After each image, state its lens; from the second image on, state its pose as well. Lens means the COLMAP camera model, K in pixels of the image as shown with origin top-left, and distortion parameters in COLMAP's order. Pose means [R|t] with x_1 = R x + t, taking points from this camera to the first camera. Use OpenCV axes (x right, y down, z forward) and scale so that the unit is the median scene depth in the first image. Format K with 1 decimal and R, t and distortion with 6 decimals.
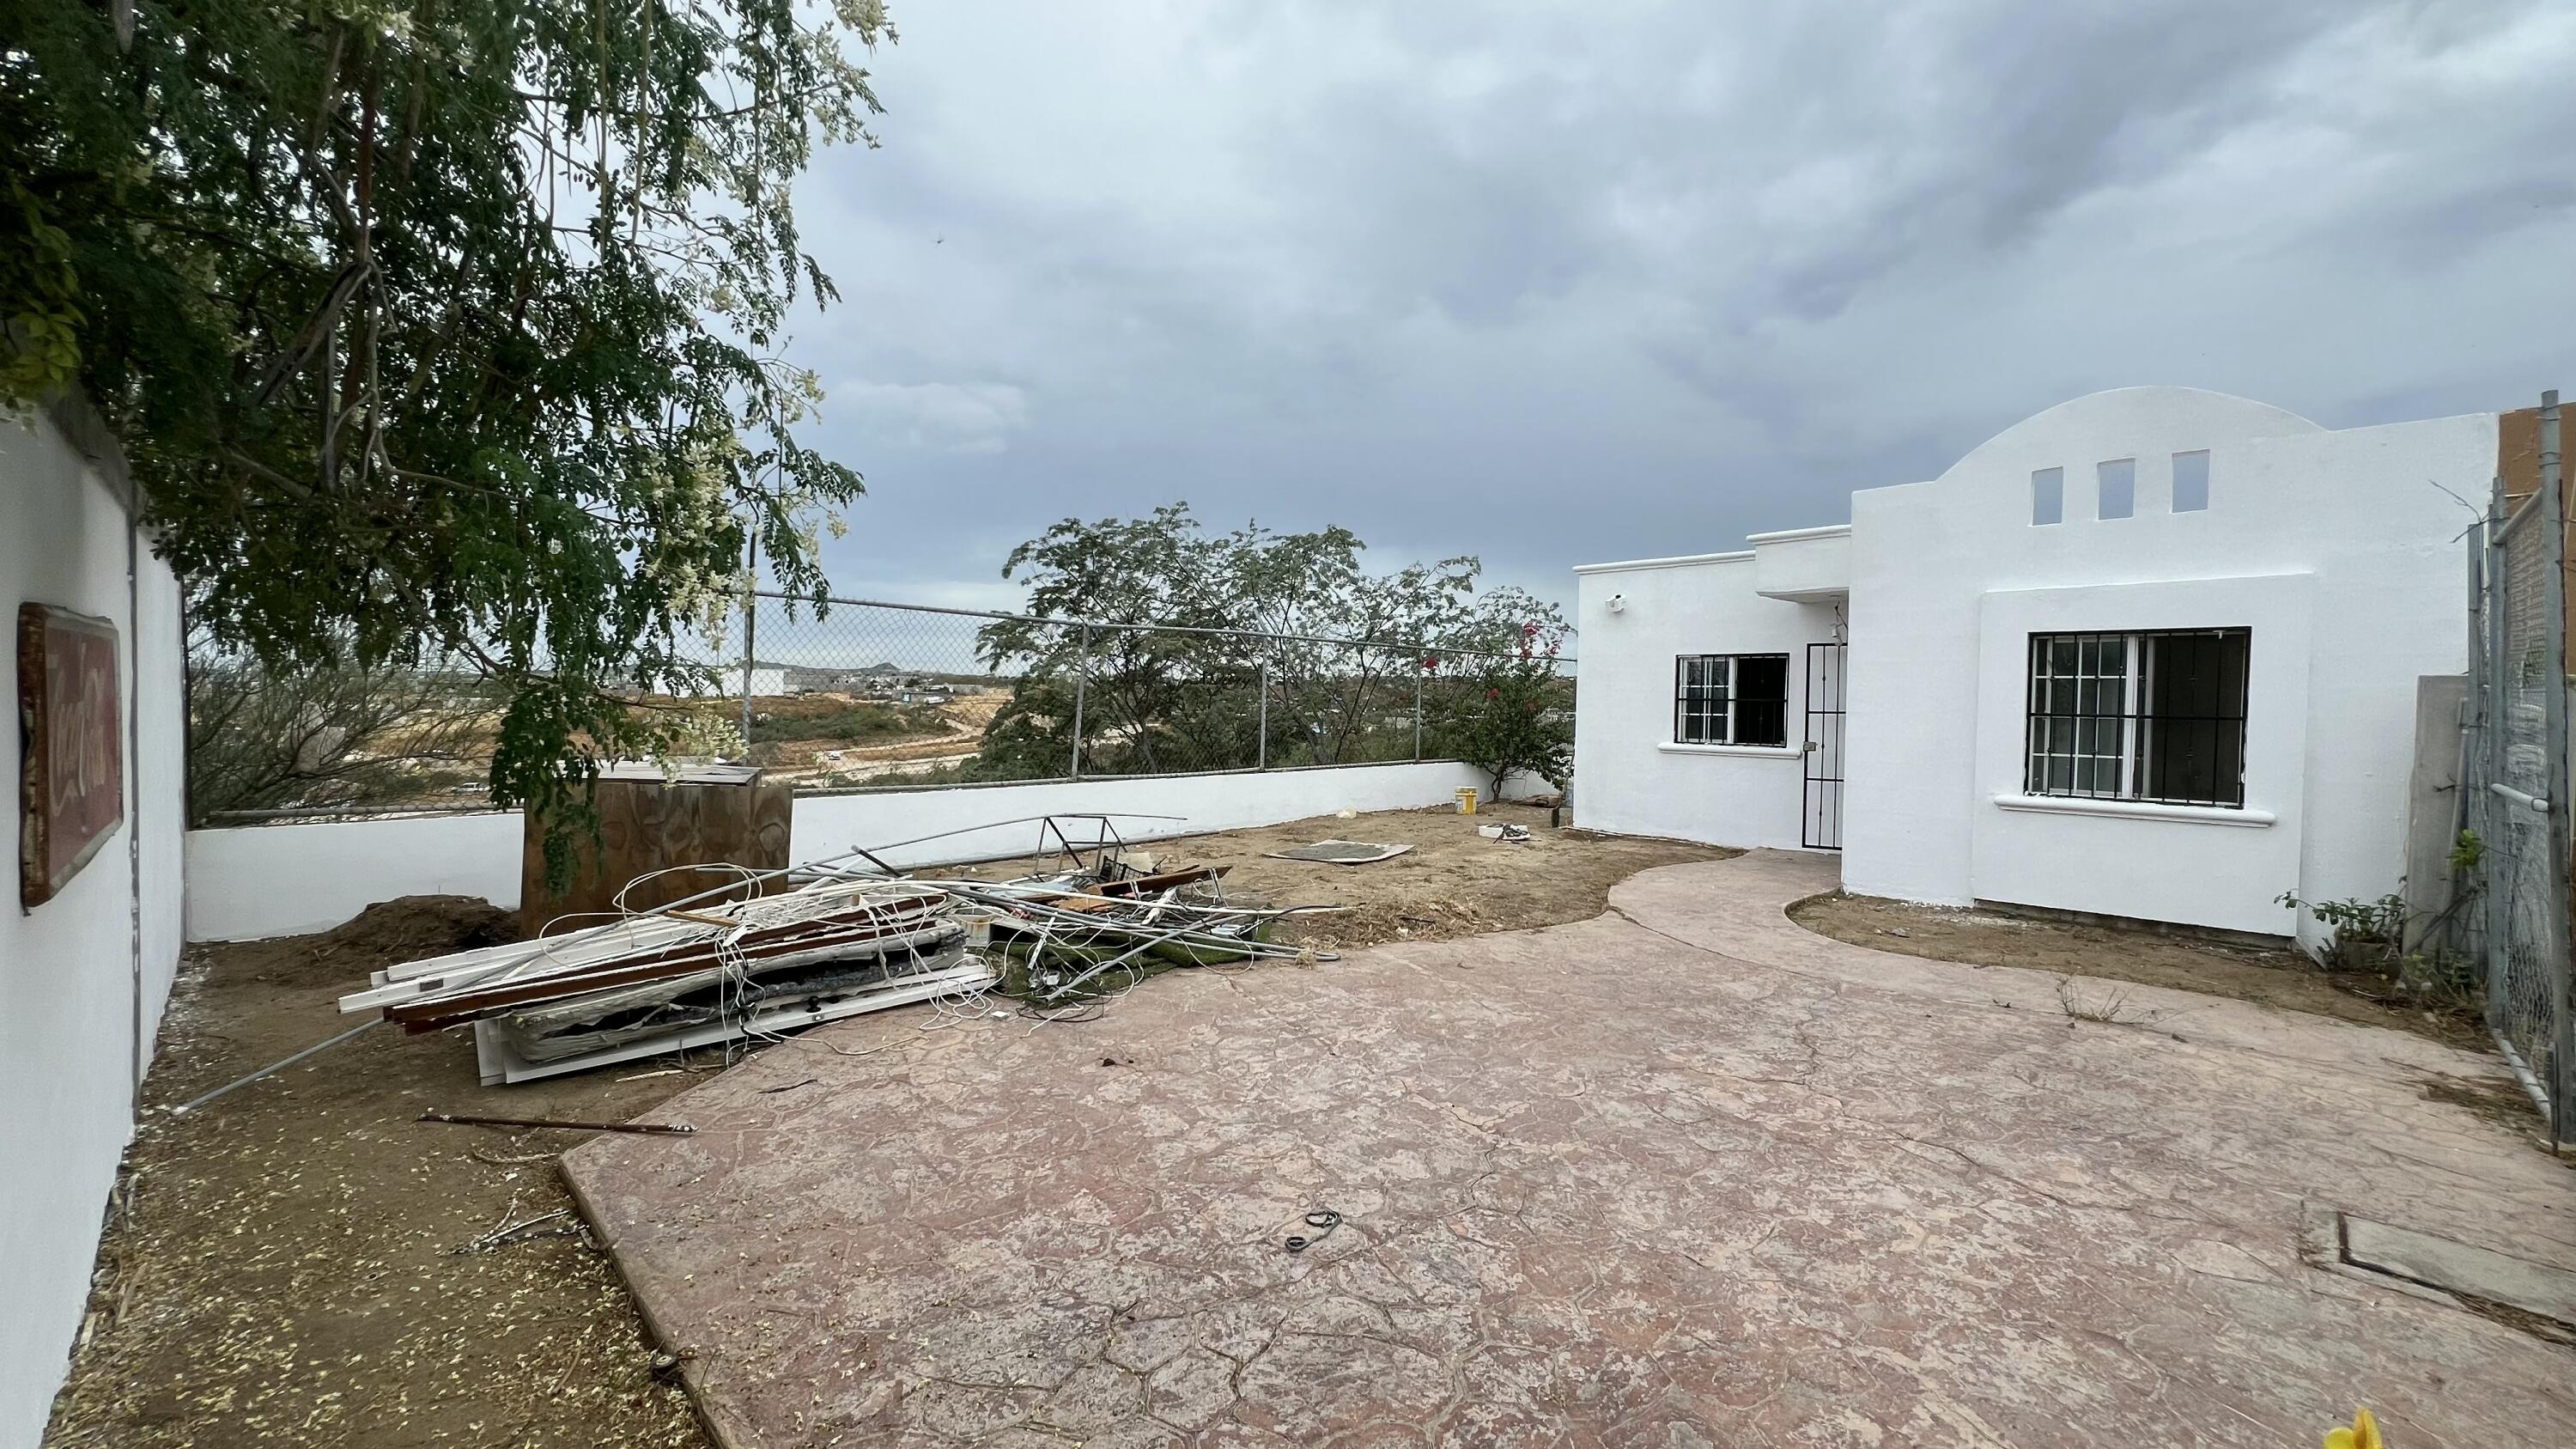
lens RADIAL K [[1027.7, 0, 1292.7], [0, 1027.7, 721.6], [0, 0, 1]] dist [-0.003367, -0.000308]
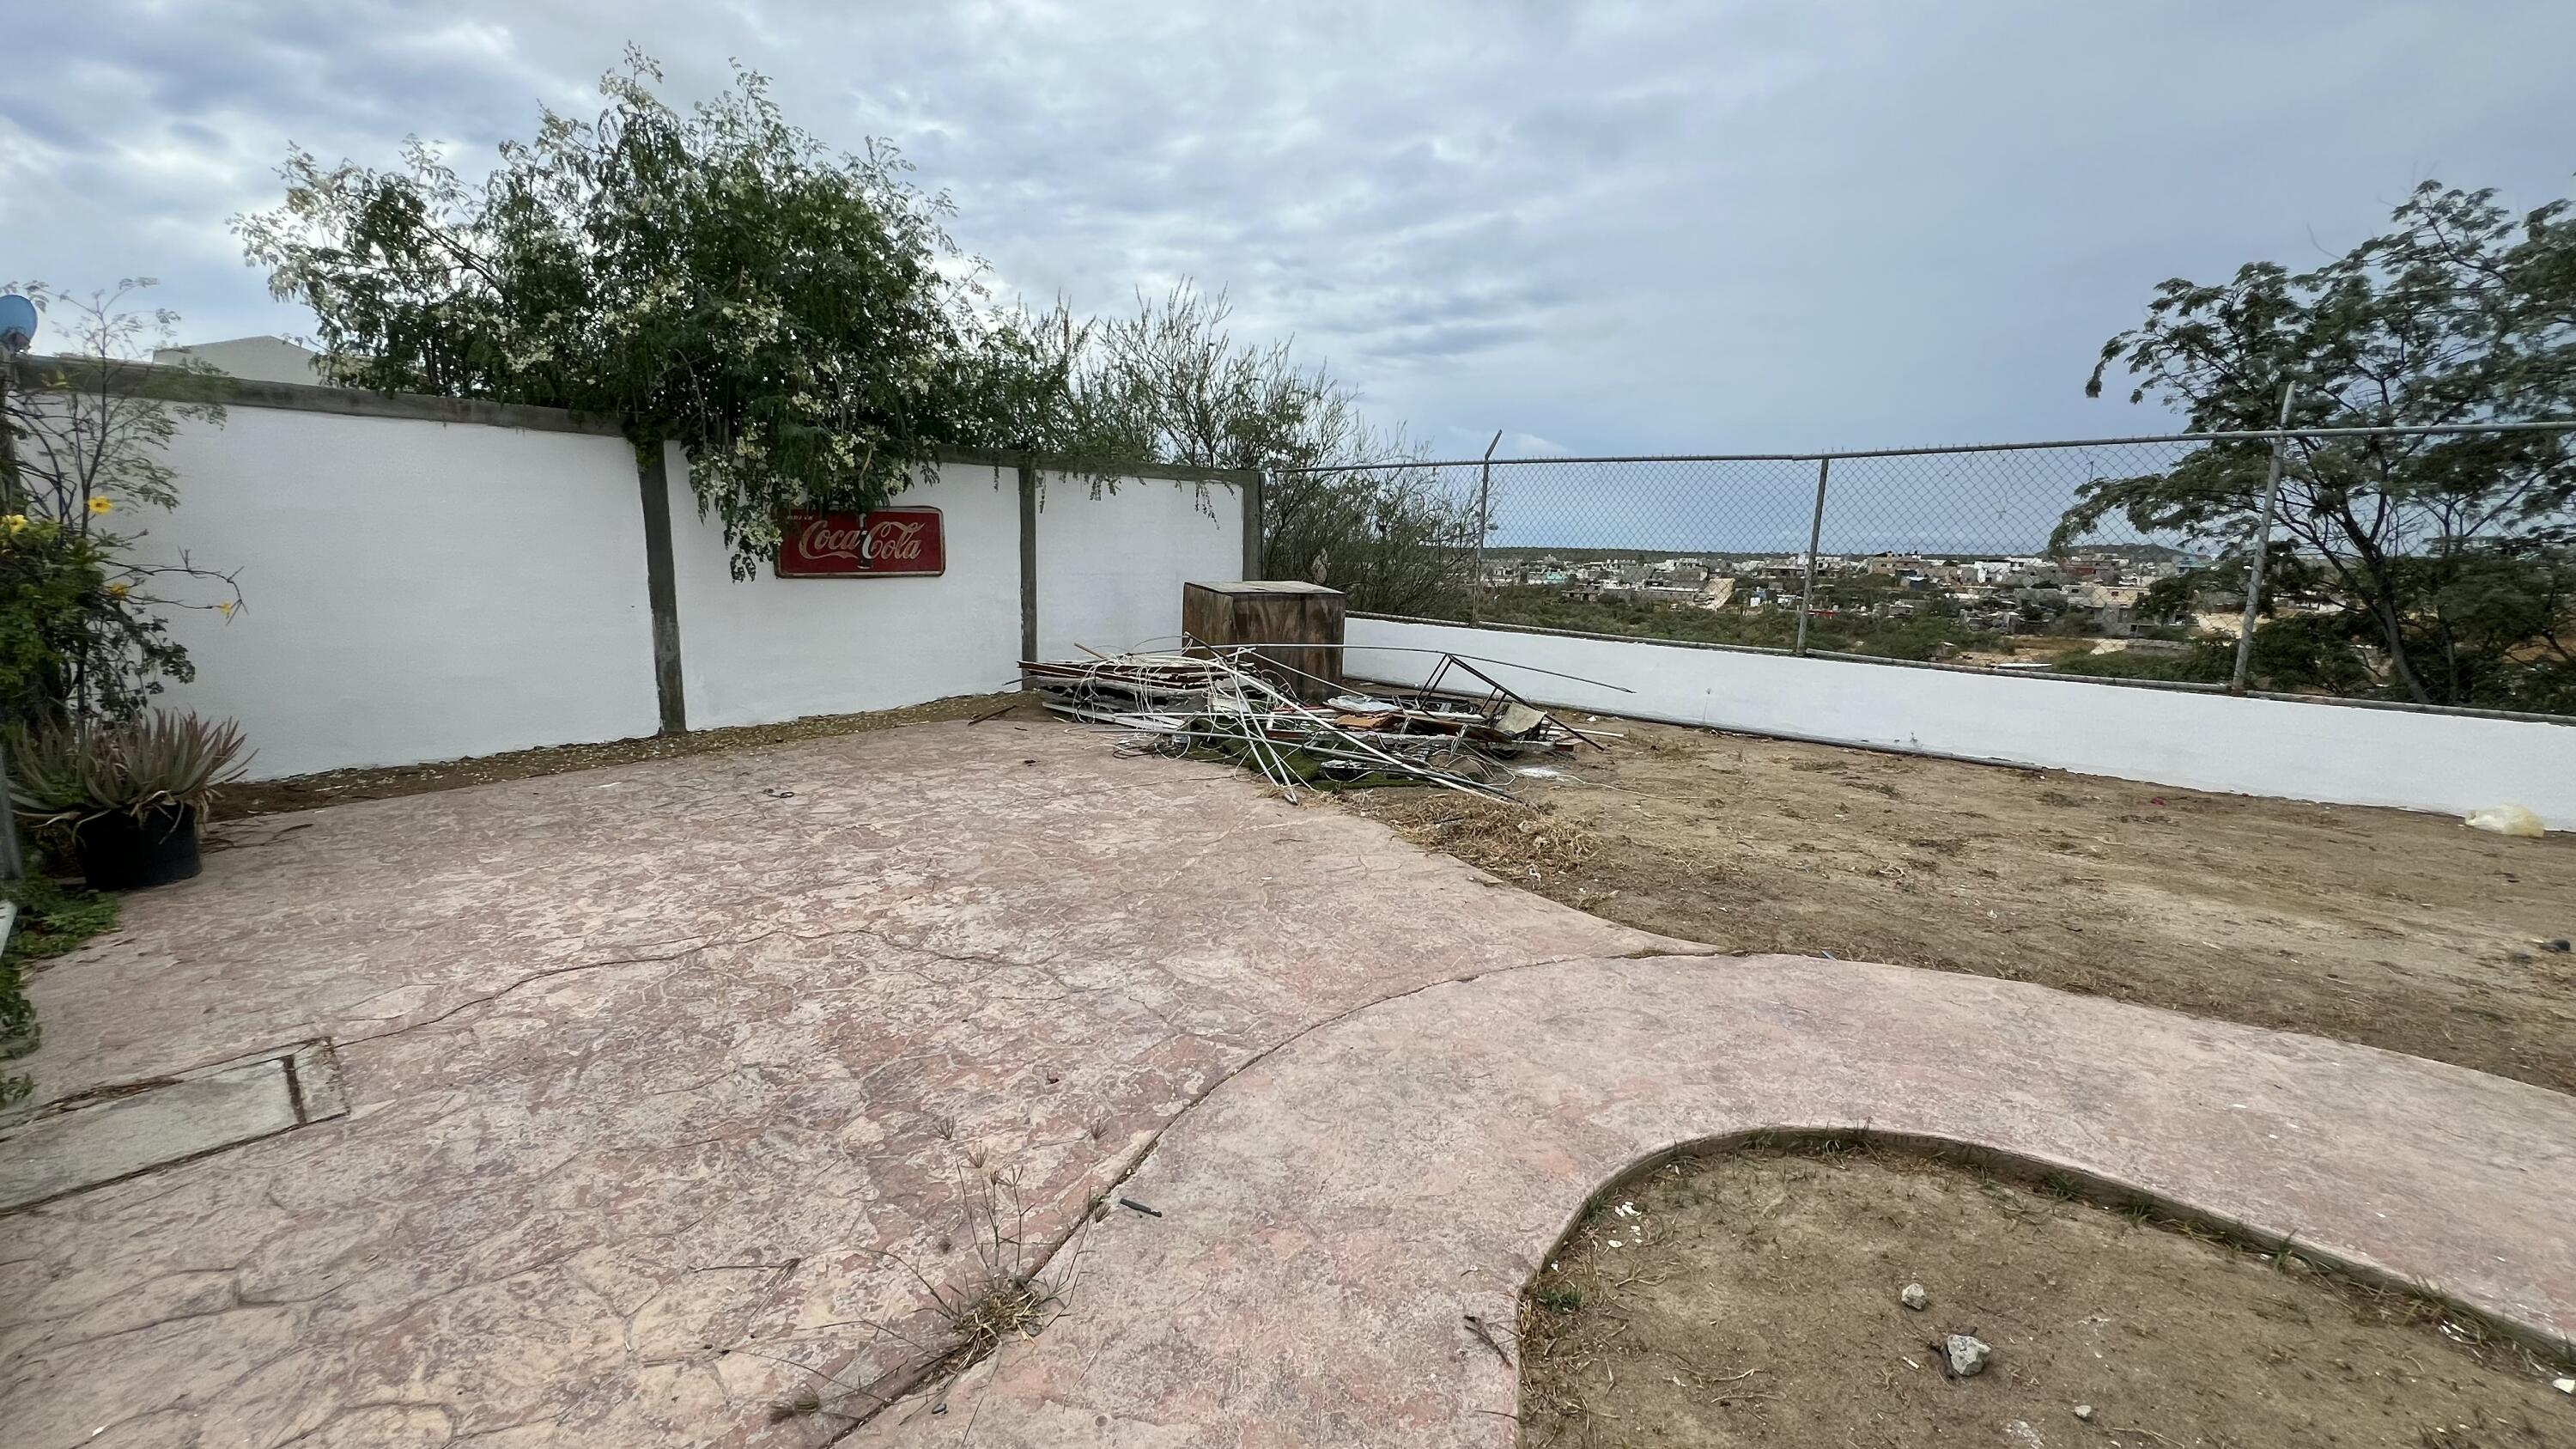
lens RADIAL K [[1027.7, 0, 1292.1], [0, 1027.7, 725.2], [0, 0, 1]] dist [-0.003367, -0.000308]
pose [[0.032147, 0.159124, -0.986735, 1.537370], [-0.046214, 0.986426, 0.157569, 0.008502], [0.998414, 0.040535, 0.039064, 1.484724]]
